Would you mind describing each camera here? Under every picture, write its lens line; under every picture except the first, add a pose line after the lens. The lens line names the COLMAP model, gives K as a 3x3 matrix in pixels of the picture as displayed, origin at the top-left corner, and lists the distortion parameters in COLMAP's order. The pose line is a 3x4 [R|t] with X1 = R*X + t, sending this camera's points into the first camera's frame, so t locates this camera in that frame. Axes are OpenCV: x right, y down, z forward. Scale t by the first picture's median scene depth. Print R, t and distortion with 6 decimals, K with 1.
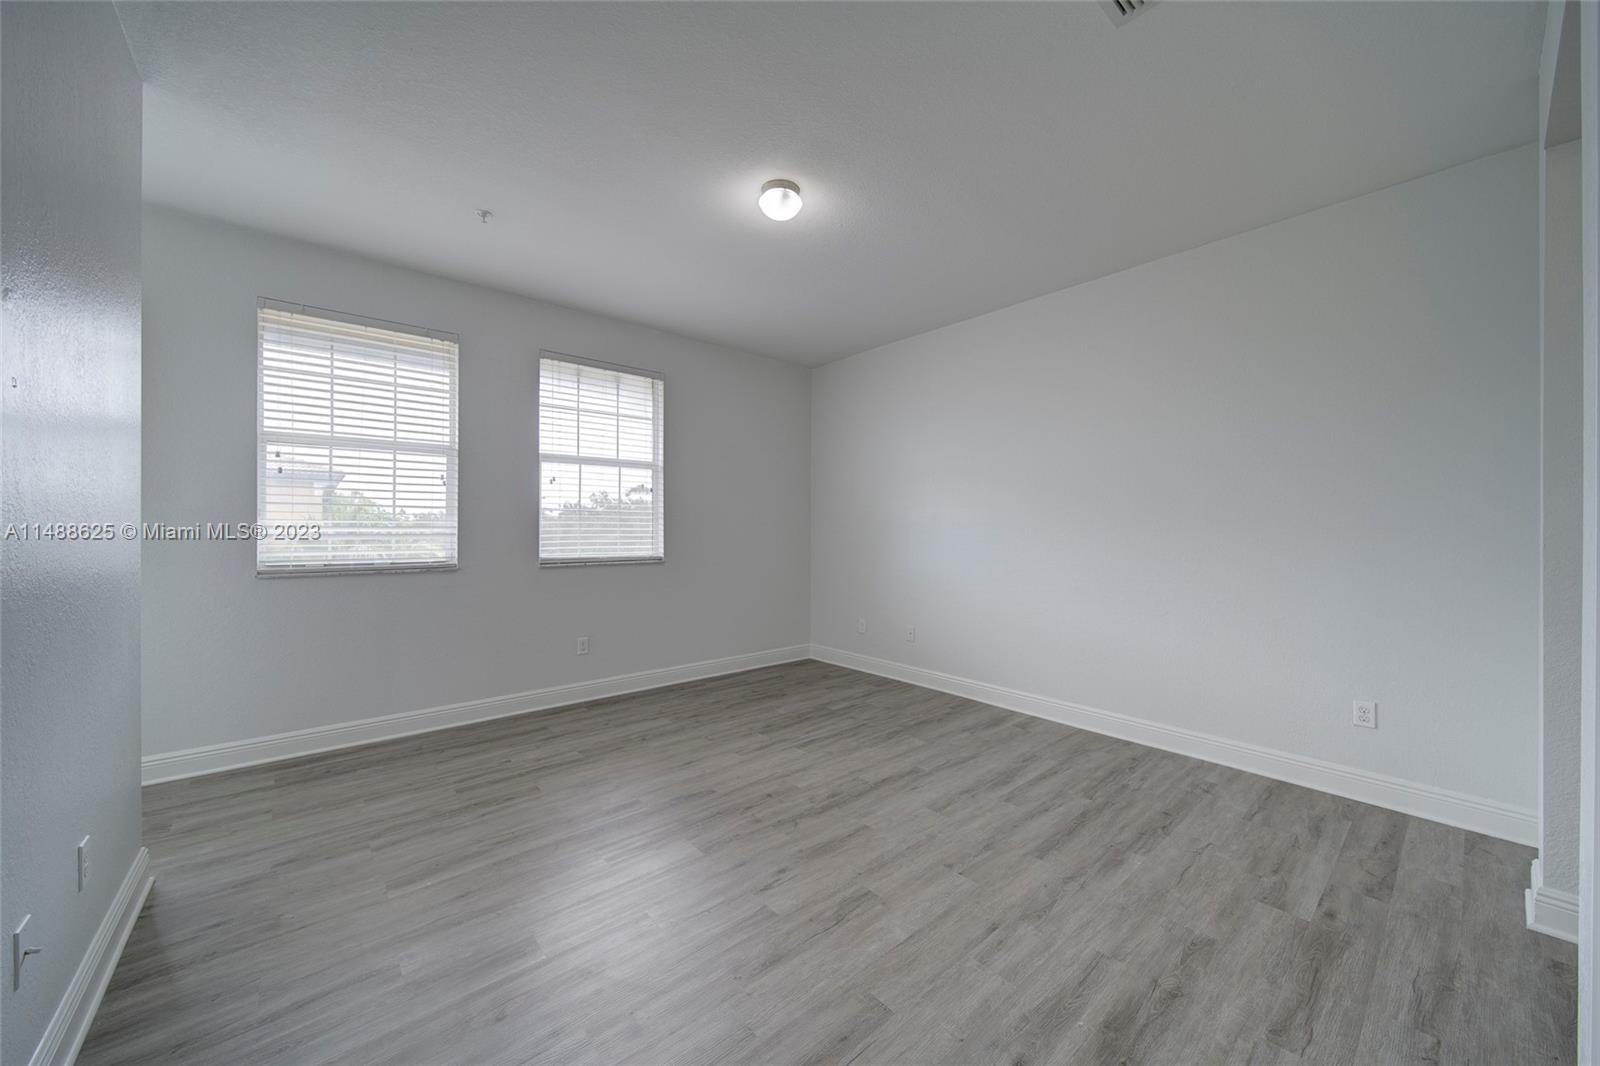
lens RADIAL K [[573.5, 0, 807.9], [0, 573.5, 527.7], [0, 0, 1]] dist [0.000949, -0.001063]
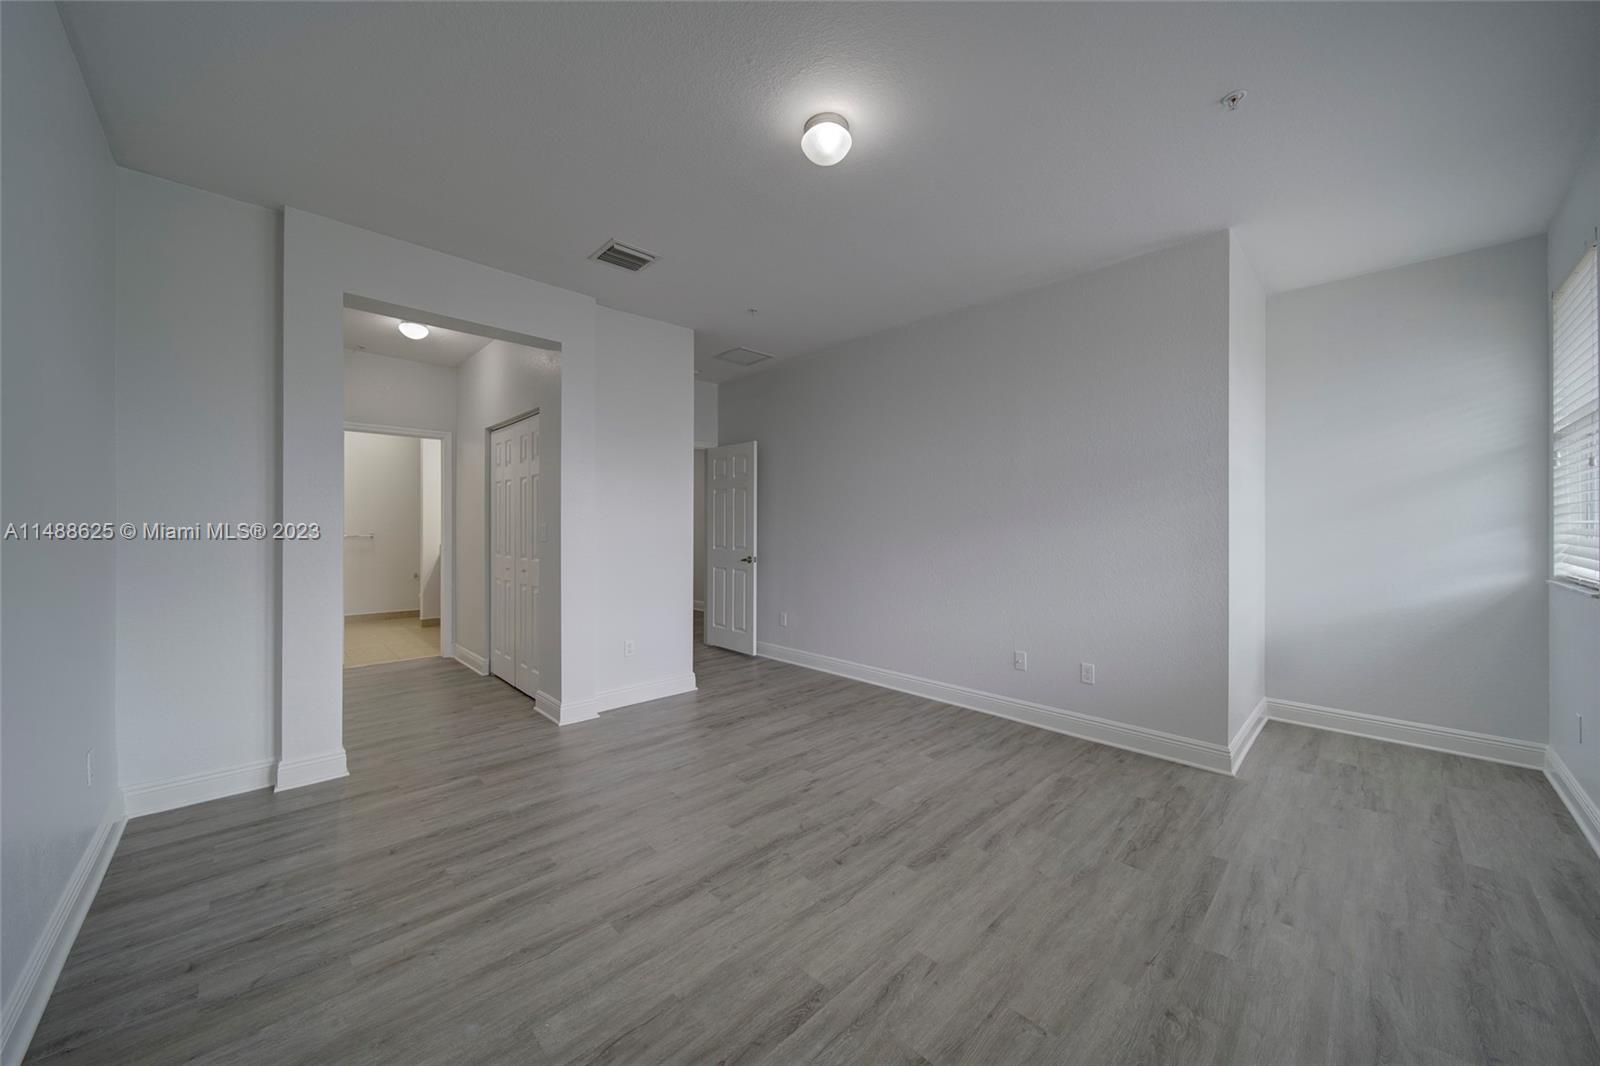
lens RADIAL K [[573.5, 0, 797.3], [0, 573.5, 531.2], [0, 0, 1]] dist [0.000949, -0.001063]
pose [[-0.998635, -0.003050, -0.052148, 0.038784], [-0.003382, 0.999975, 0.006281, -0.014072], [0.052128, 0.006448, -0.998620, 1.917132]]
